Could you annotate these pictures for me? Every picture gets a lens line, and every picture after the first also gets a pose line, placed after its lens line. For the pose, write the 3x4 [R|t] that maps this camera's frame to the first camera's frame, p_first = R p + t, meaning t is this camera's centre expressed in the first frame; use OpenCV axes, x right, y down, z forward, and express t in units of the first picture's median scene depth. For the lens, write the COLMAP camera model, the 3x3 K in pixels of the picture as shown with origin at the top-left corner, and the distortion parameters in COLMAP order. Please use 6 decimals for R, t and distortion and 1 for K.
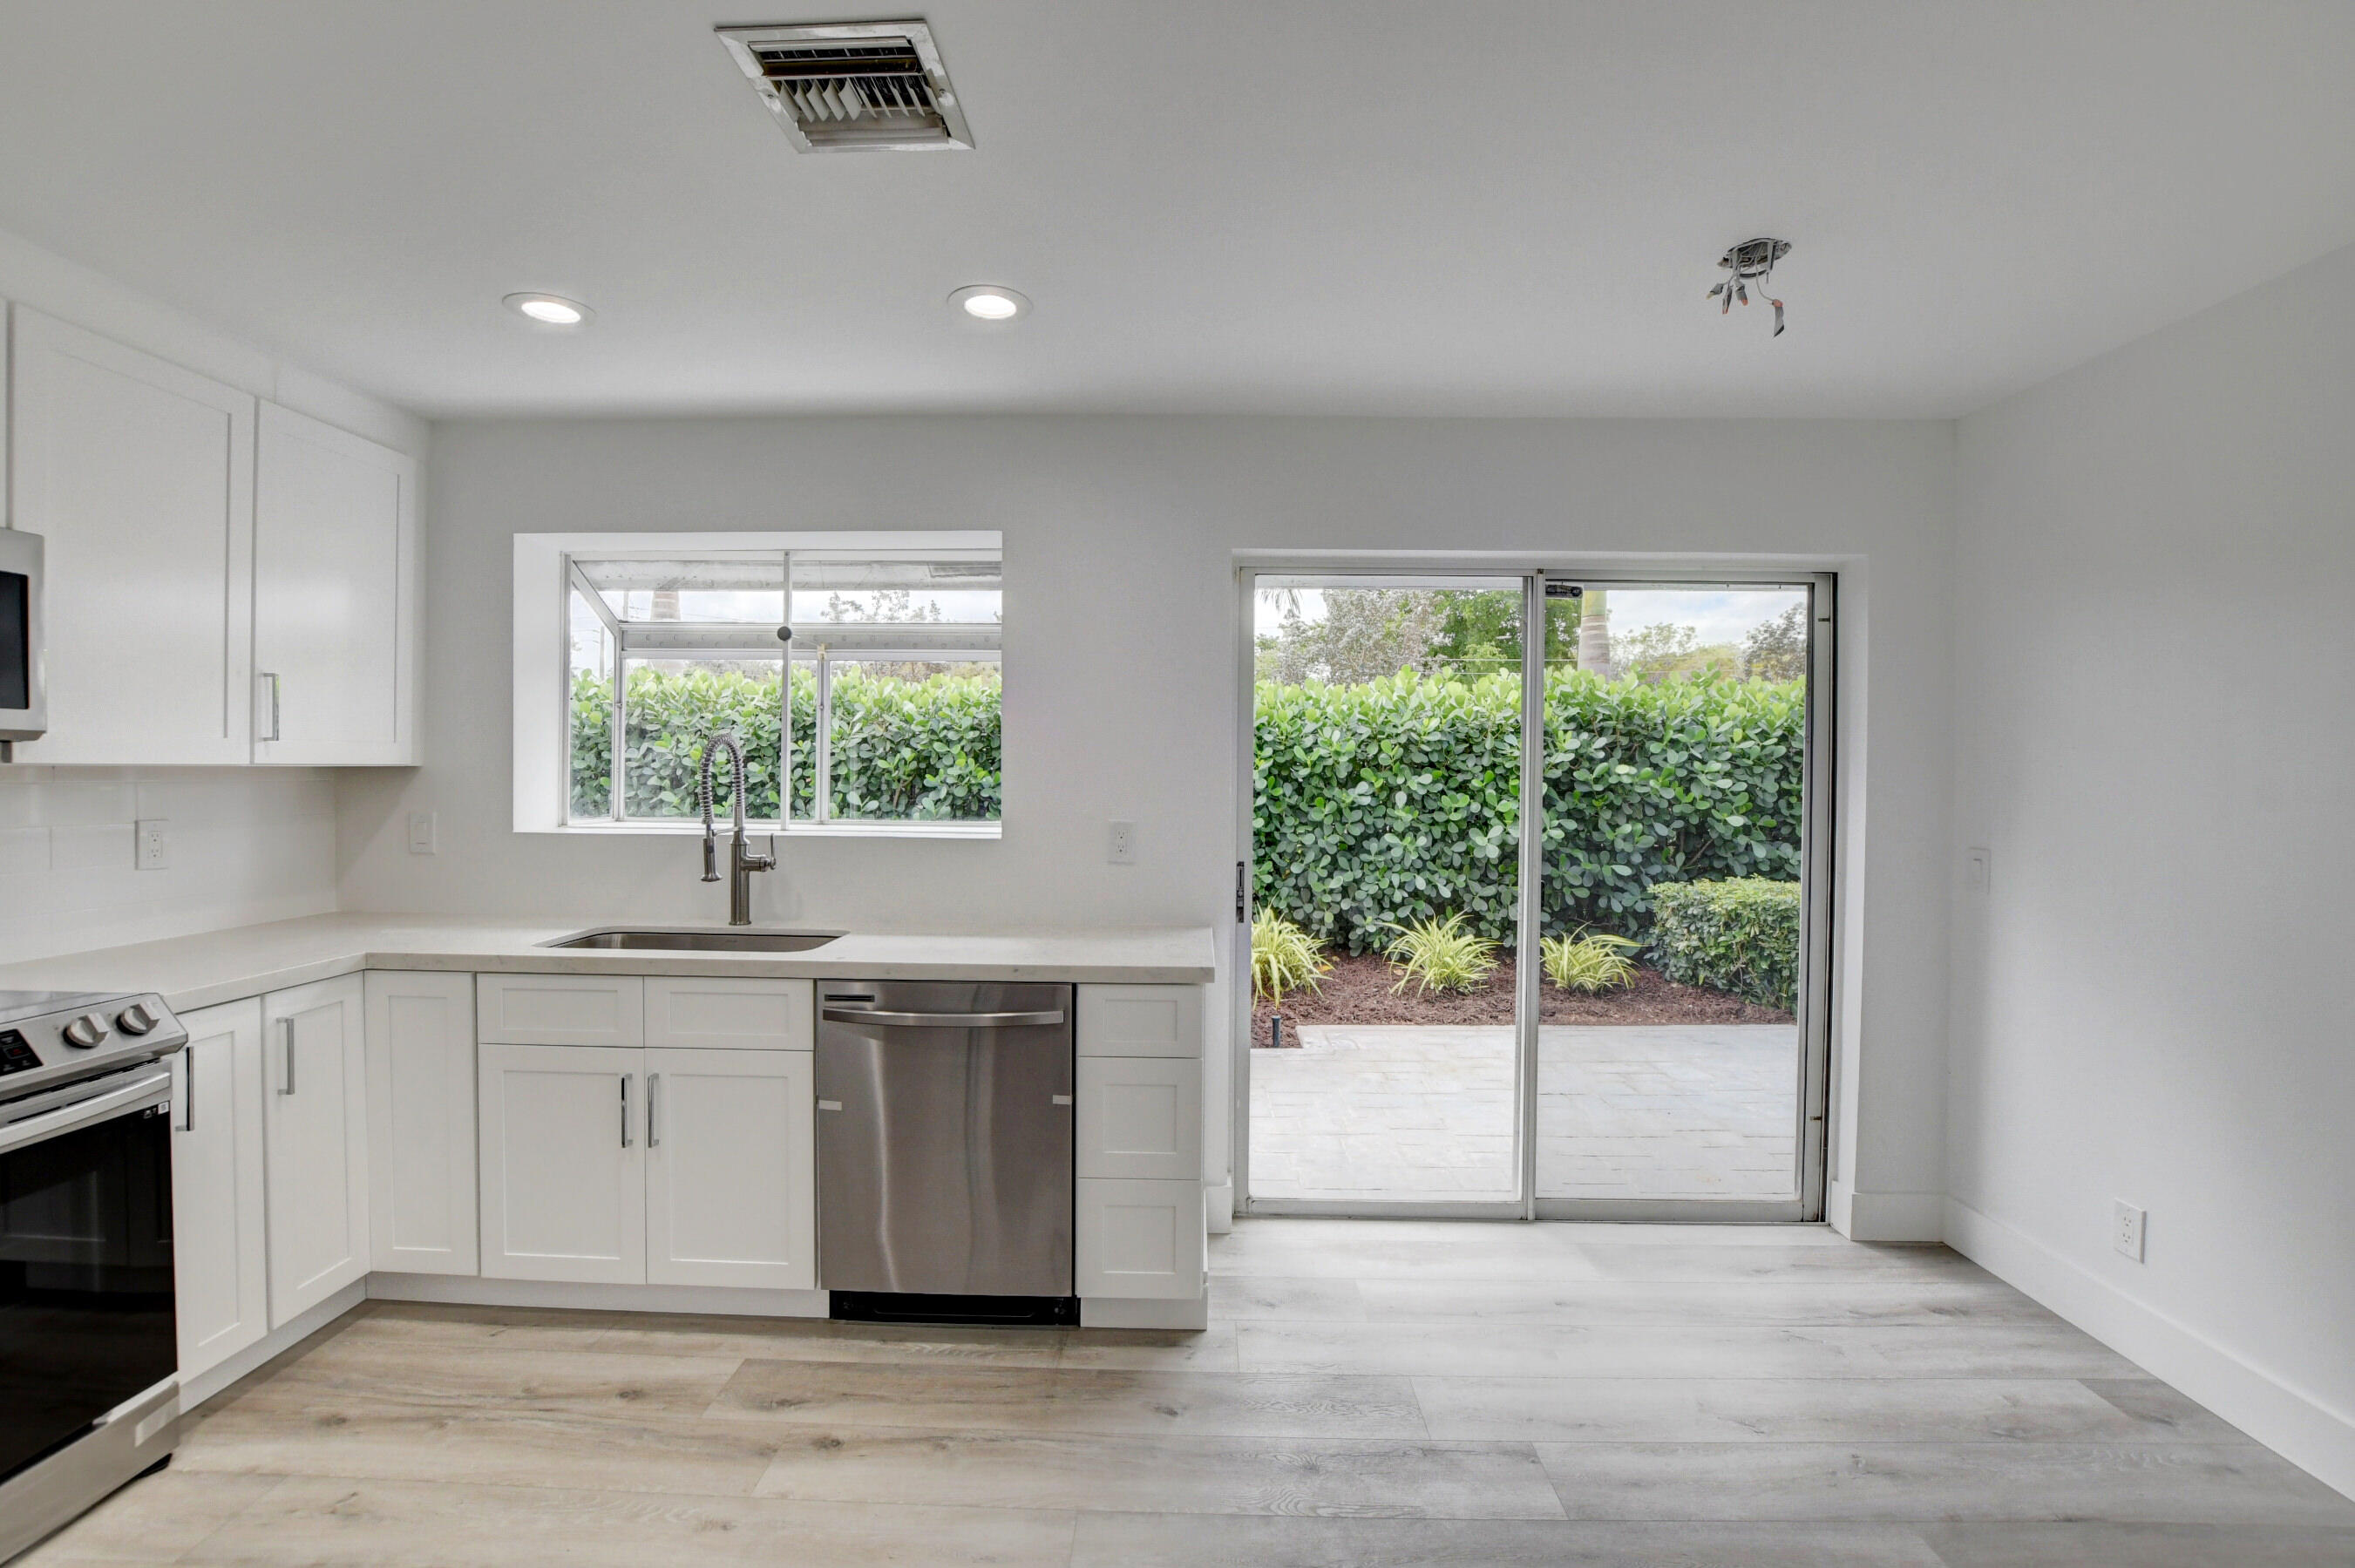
lens RADIAL K [[1034.8, 0, 1171.9], [0, 1034.8, 788.5], [0, 0, 1]] dist [-0.028578, 0.001181]
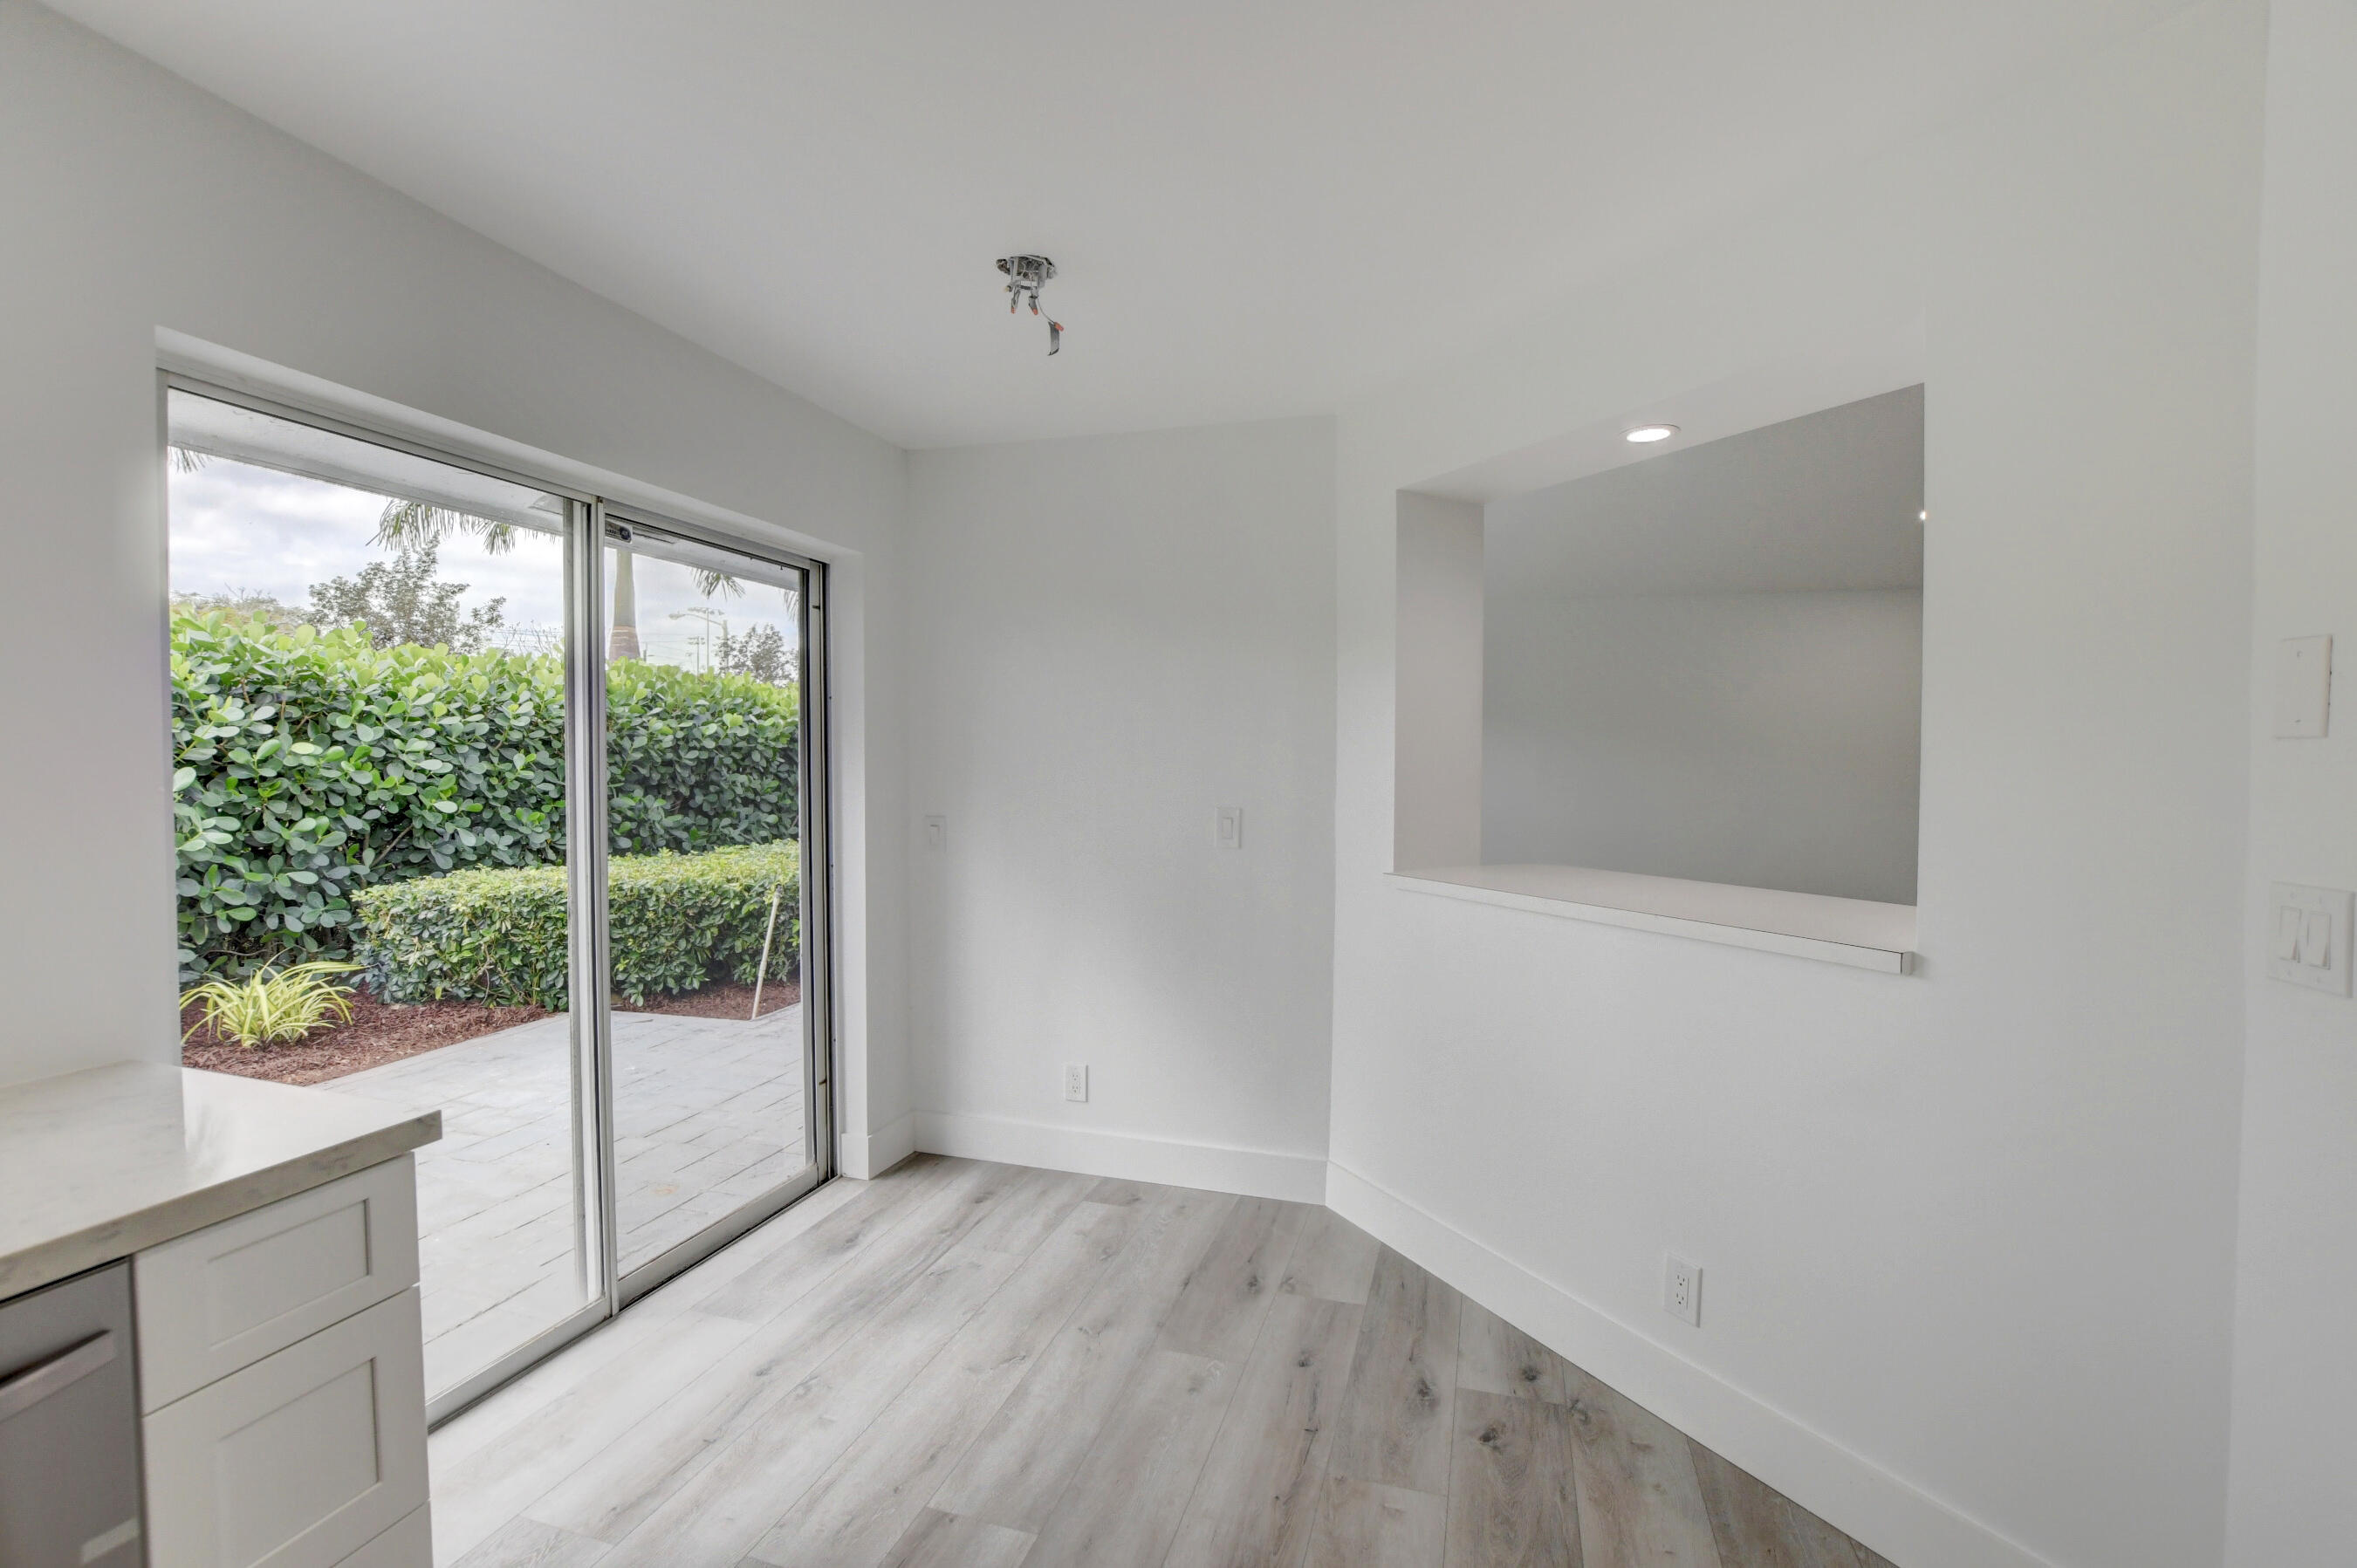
lens RADIAL K [[1035.6, 0, 1172.9], [0, 1035.6, 788.5], [0, 0, 1]] dist [-0.028578, 0.001181]
pose [[0.270283, -0.034396, 0.962166, -0.134945], [0.013709, 0.999398, 0.031876, -0.003928], [-0.962683, 0.004575, 0.270592, 0.173688]]
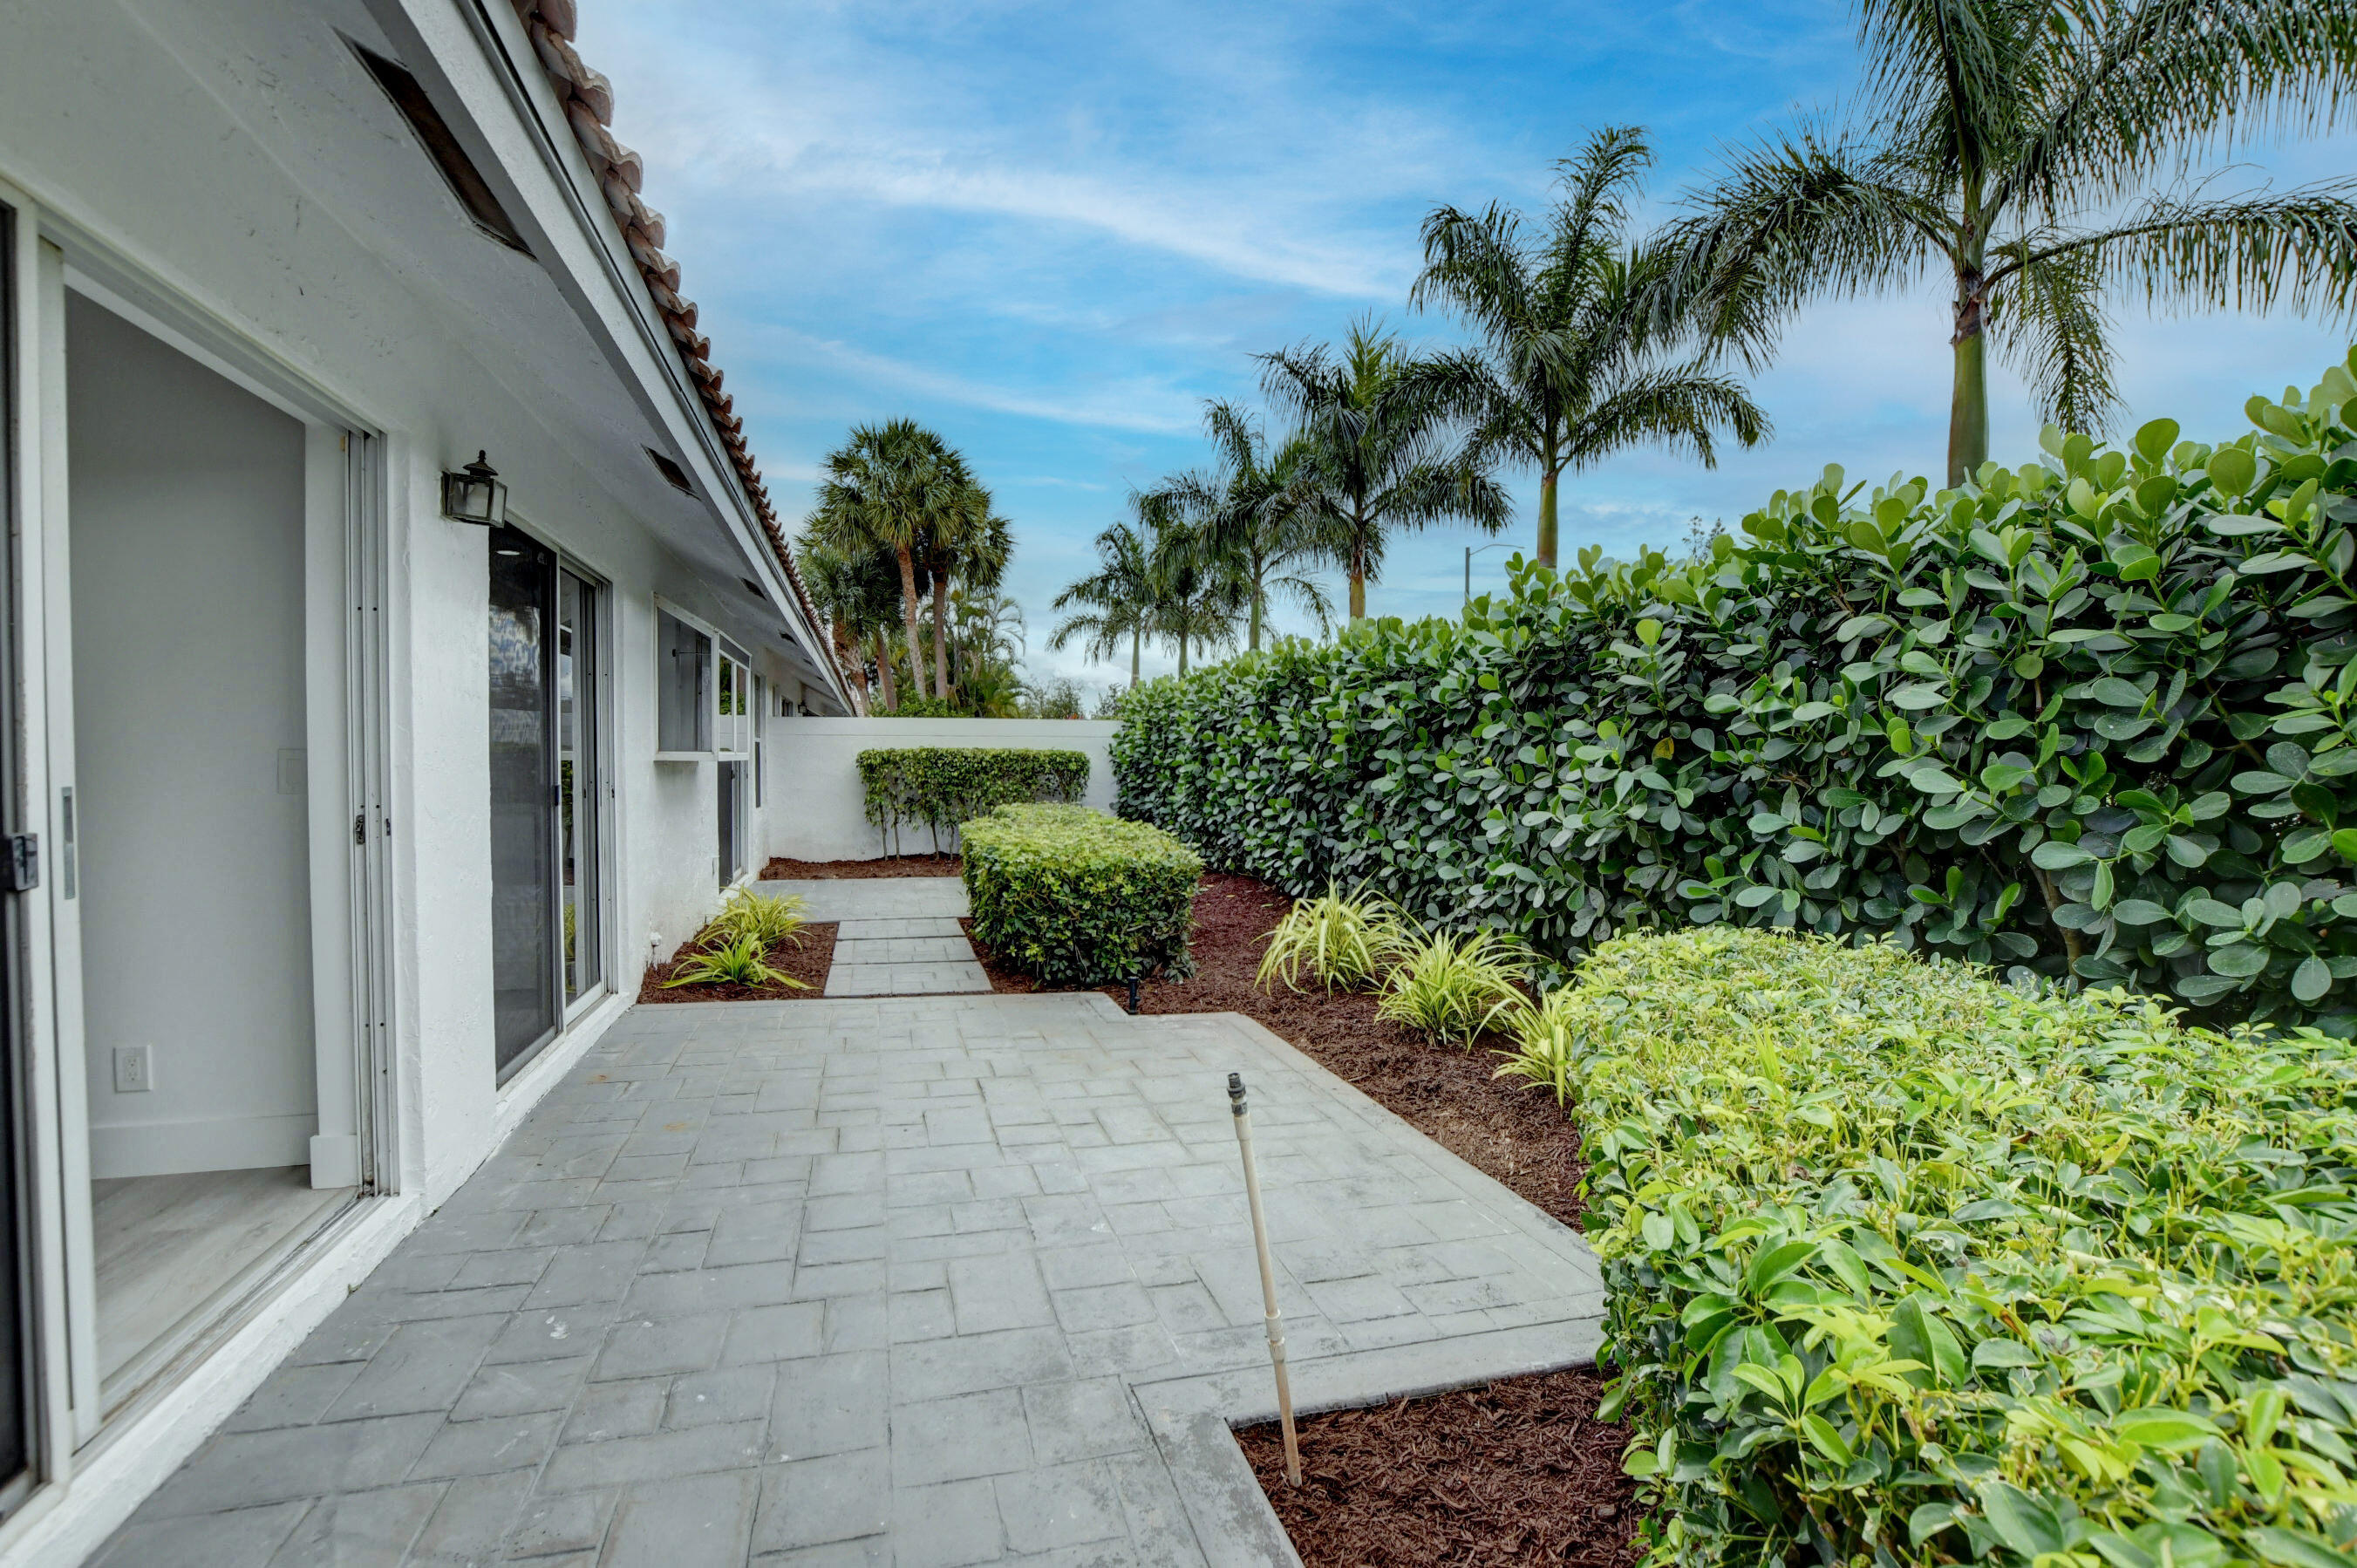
lens RADIAL K [[1035.7, 0, 1172.9], [0, 1035.7, 788.5], [0, 0, 1]] dist [-0.028578, 0.001181]
pose [[0.304280, 0.019302, -0.952387, 0.879132], [-0.017645, 0.999737, 0.014624, 0.029921], [0.952419, 0.012355, 0.304540, 0.653815]]
